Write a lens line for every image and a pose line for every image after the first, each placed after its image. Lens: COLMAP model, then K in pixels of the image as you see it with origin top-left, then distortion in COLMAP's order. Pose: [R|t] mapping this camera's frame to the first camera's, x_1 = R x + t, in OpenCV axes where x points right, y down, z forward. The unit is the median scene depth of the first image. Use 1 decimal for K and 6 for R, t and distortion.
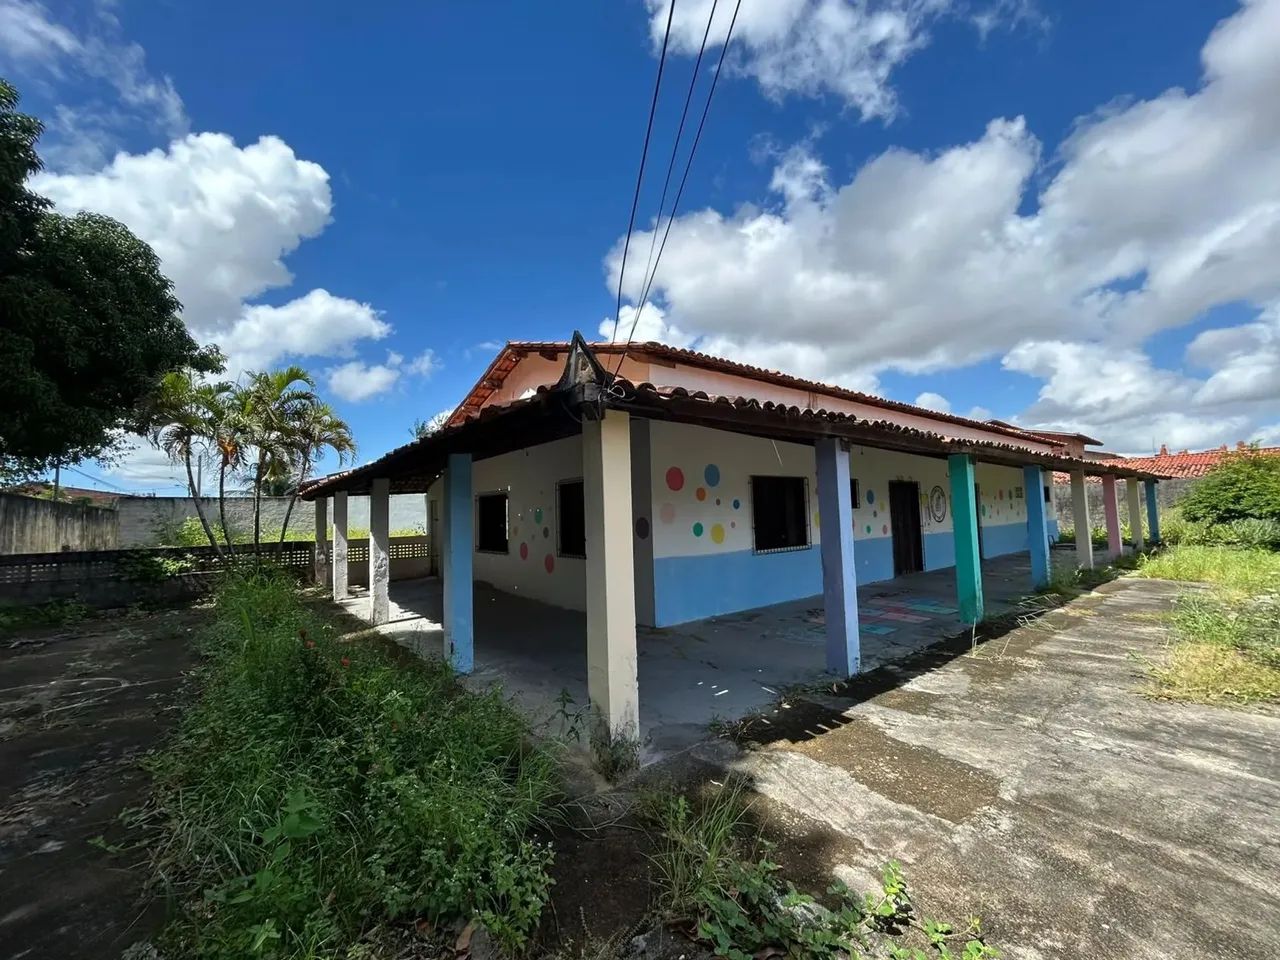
lens RADIAL K [[515.1, 0, 640.0], [0, 515.1, 478.9], [0, 0, 1]] dist [-0.000015, 0.000222]
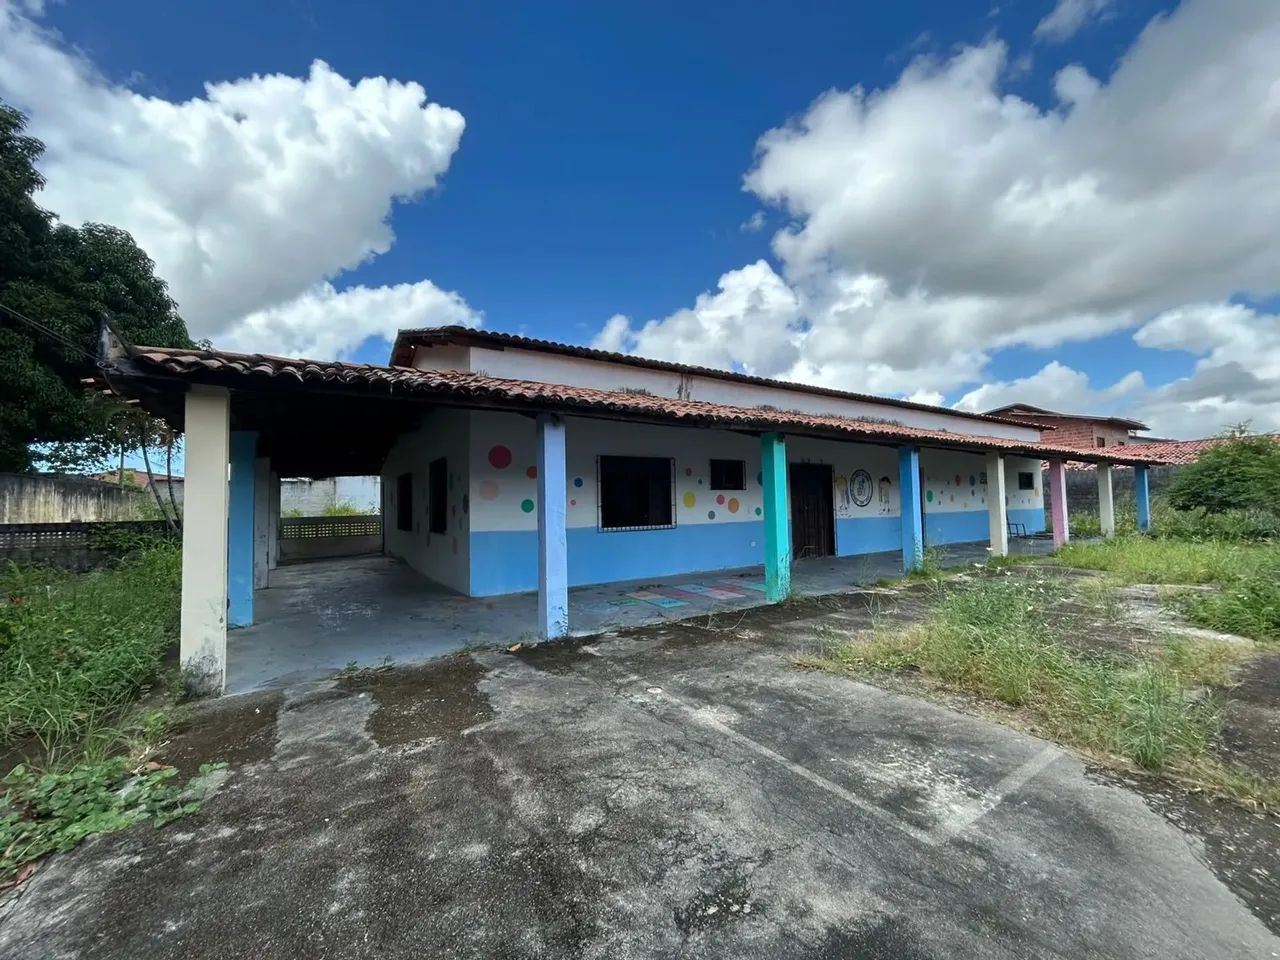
lens RADIAL K [[515.1, 0, 639.4], [0, 515.1, 482.8], [0, 0, 1]] dist [-0.000015, 0.000222]
pose [[0.995085, 0.005877, -0.098850, 0.272776], [-0.003066, 0.999587, 0.028560, 0.013181], [0.098977, -0.028117, 0.994692, -0.008948]]
